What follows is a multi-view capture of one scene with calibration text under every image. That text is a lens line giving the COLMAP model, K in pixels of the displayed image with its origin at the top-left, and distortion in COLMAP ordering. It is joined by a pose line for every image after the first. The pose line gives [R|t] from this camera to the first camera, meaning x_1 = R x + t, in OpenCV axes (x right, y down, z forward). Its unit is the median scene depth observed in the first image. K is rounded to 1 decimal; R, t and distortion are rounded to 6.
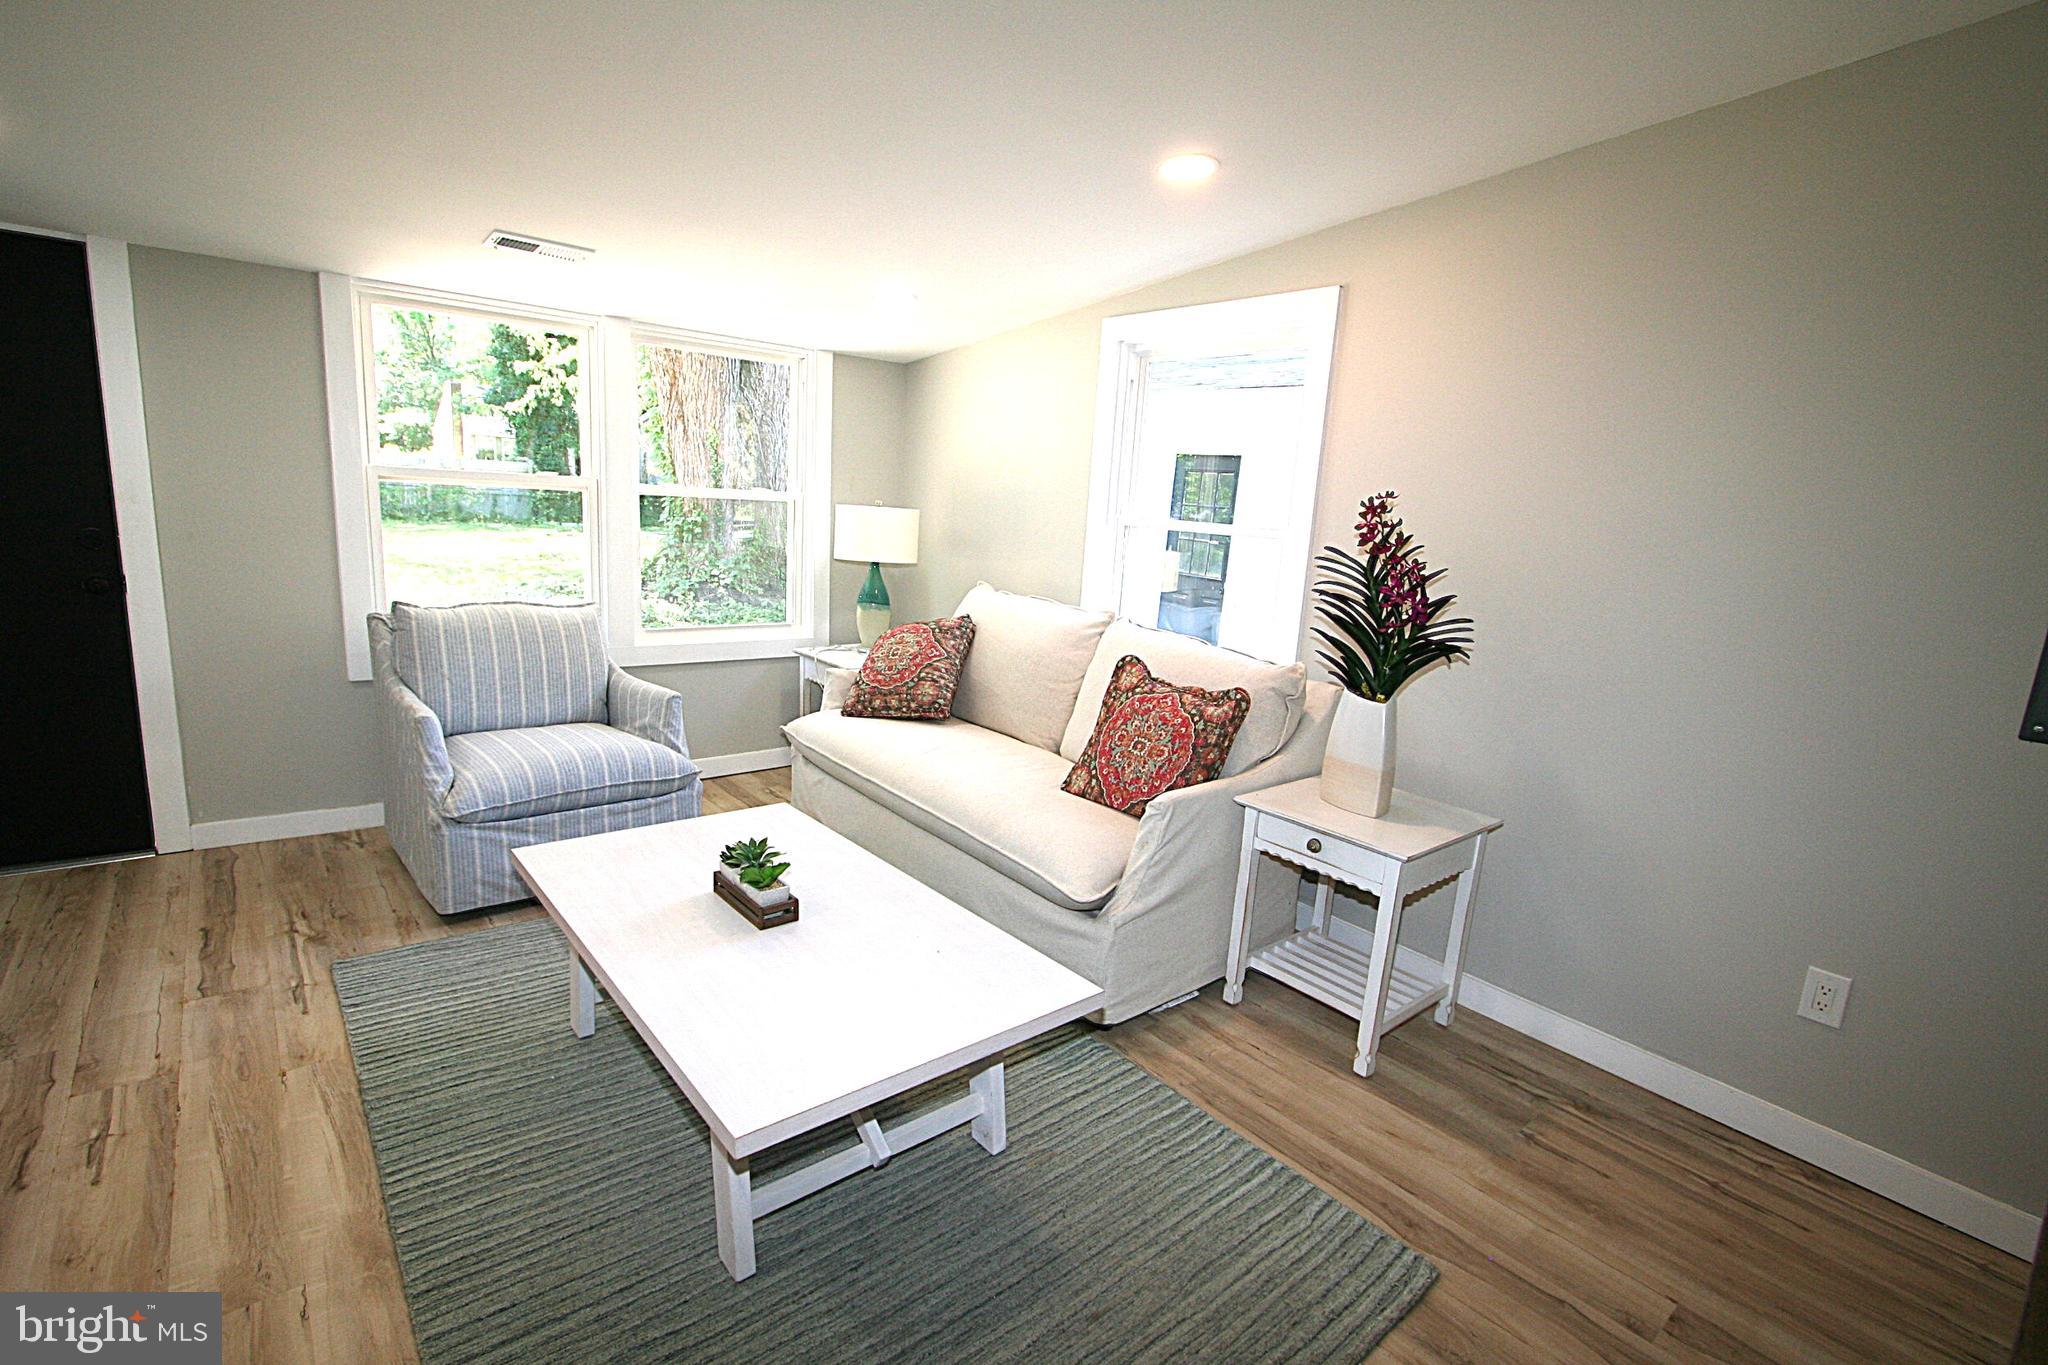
lens RADIAL K [[959.4, 0, 1013.1], [0, 959.4, 693.3], [0, 0, 1]] dist [-0.000035, 0.000342]
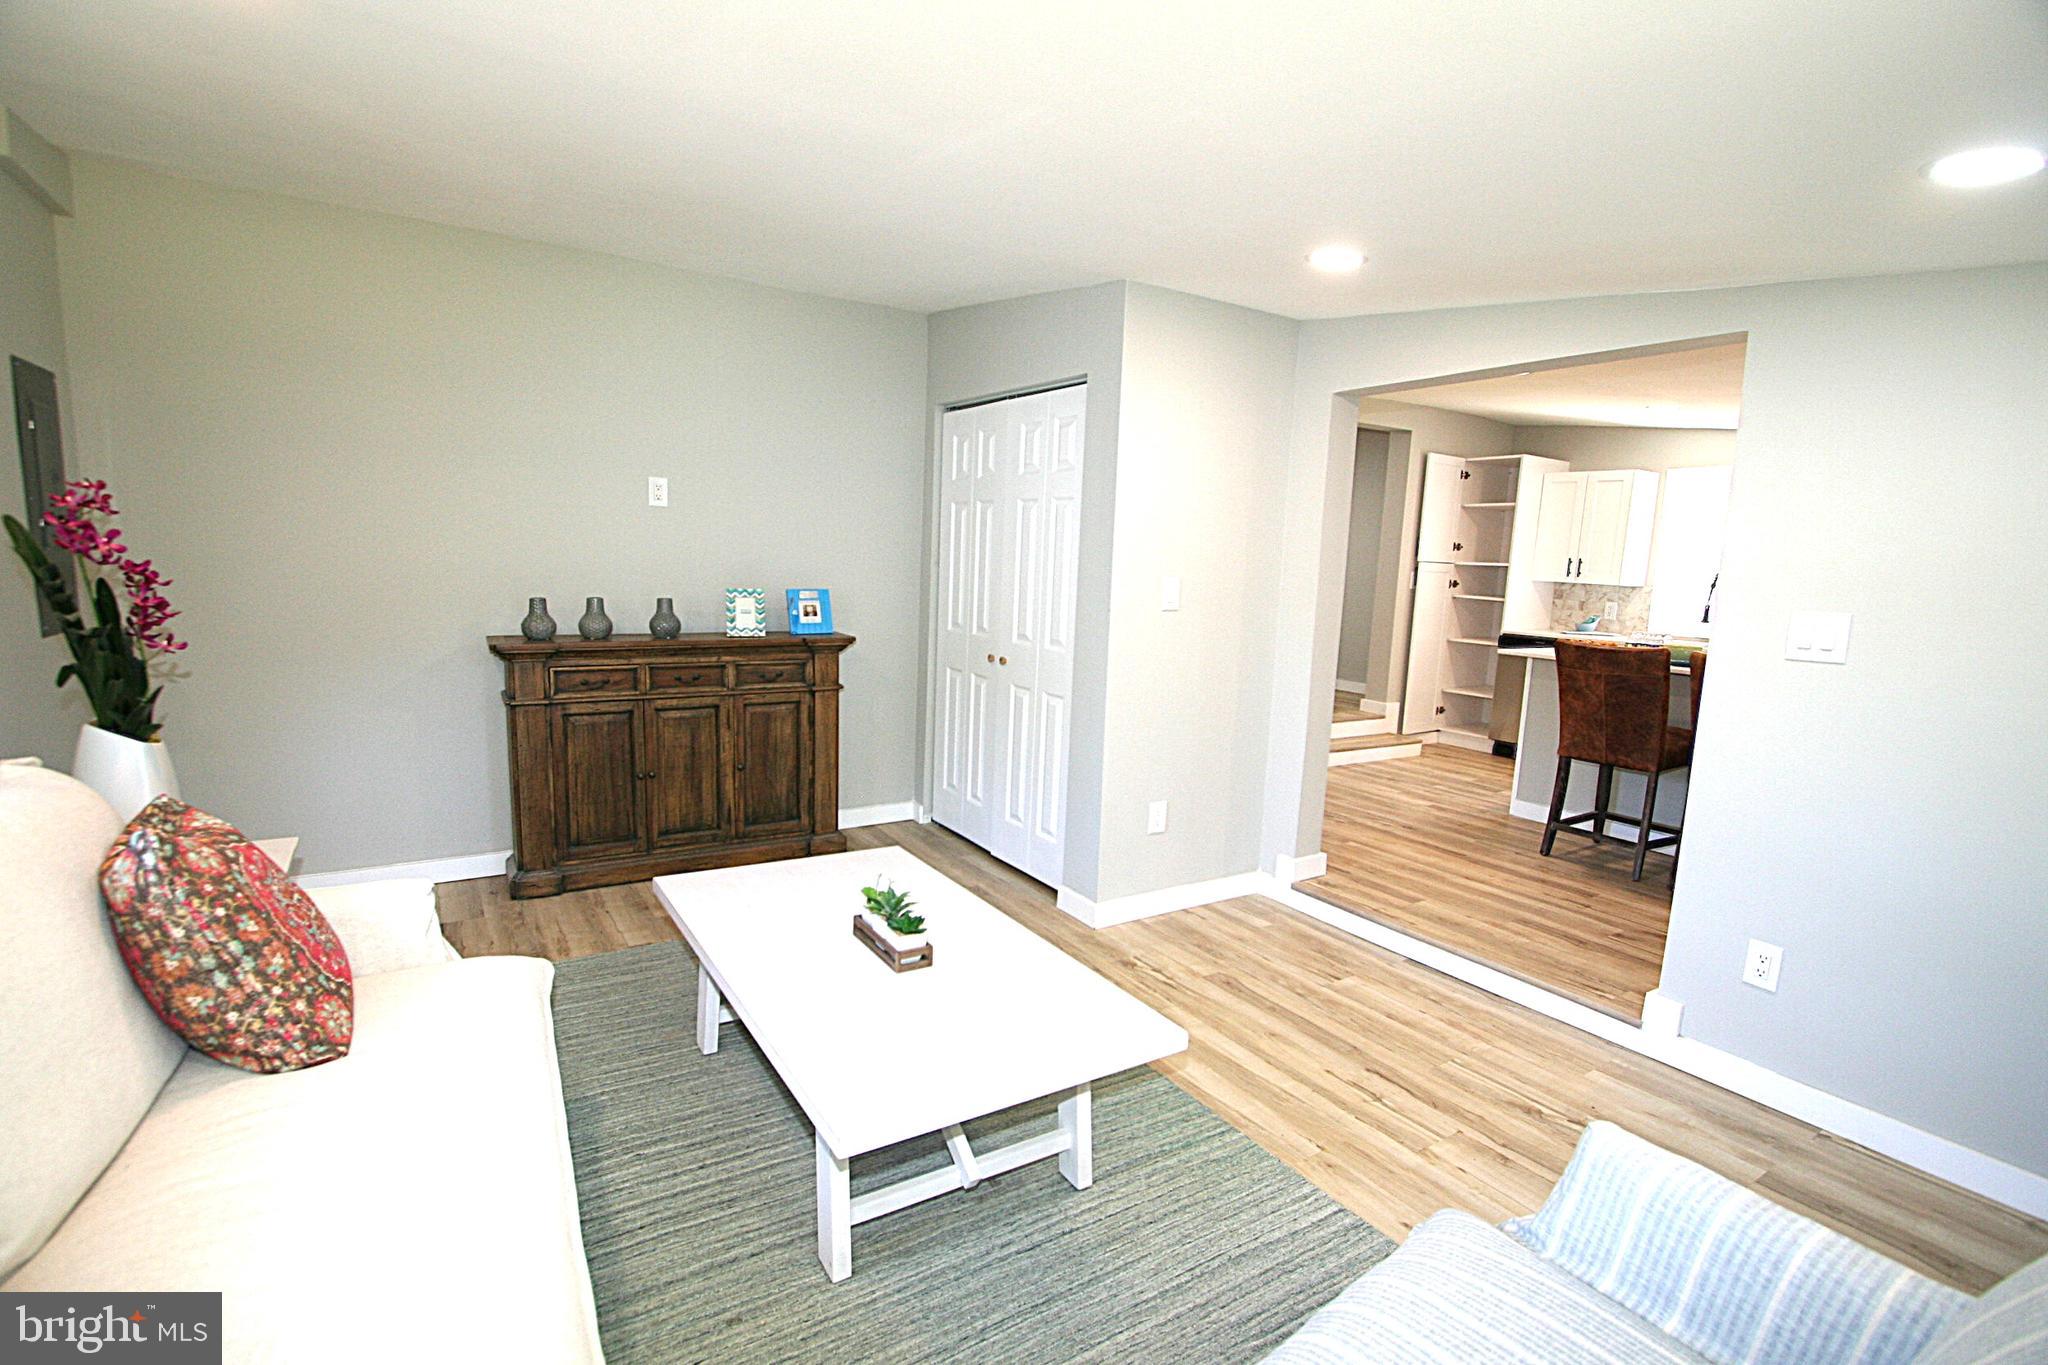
lens RADIAL K [[959.4, 0, 1013.1], [0, 959.4, 693.3], [0, 0, 1]] dist [-0.000035, 0.000342]
pose [[-0.986343, -0.115851, 0.117076, -0.418633], [-0.070250, 0.938824, 0.337156, -0.337892], [-0.148974, 0.324326, -0.934141, 1.582393]]
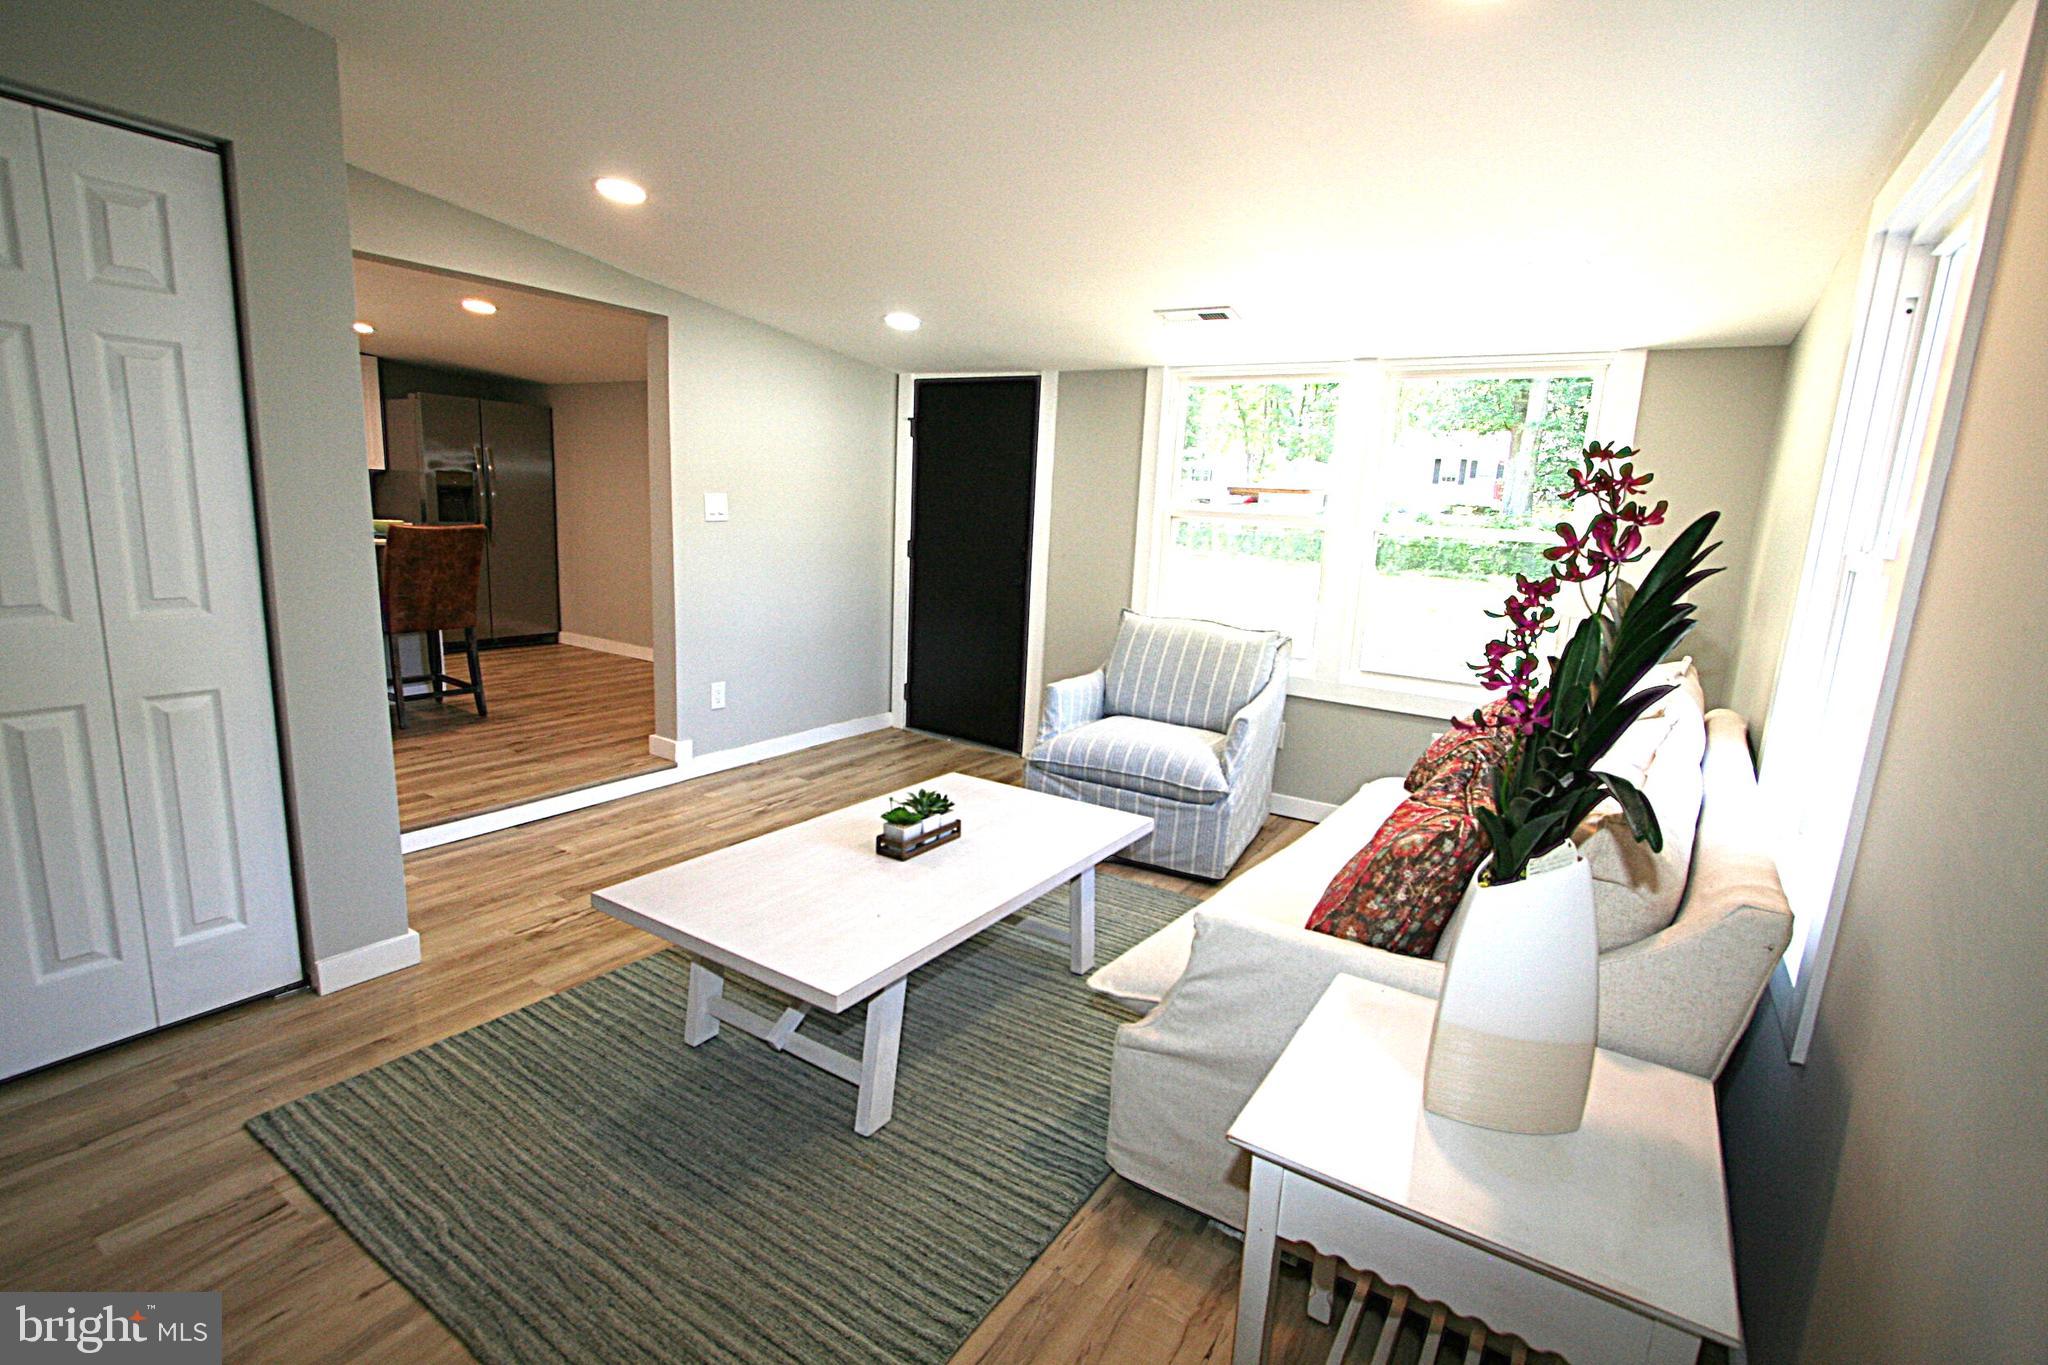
lens RADIAL K [[959.4, 0, 1013.1], [0, 959.4, 693.3], [0, 0, 1]] dist [-0.000035, 0.000342]
pose [[0.297890, 0.143056, -0.943820, 0.725099], [-0.220704, 0.972241, 0.077705, -0.066027], [0.928737, 0.185157, 0.321193, 0.587123]]
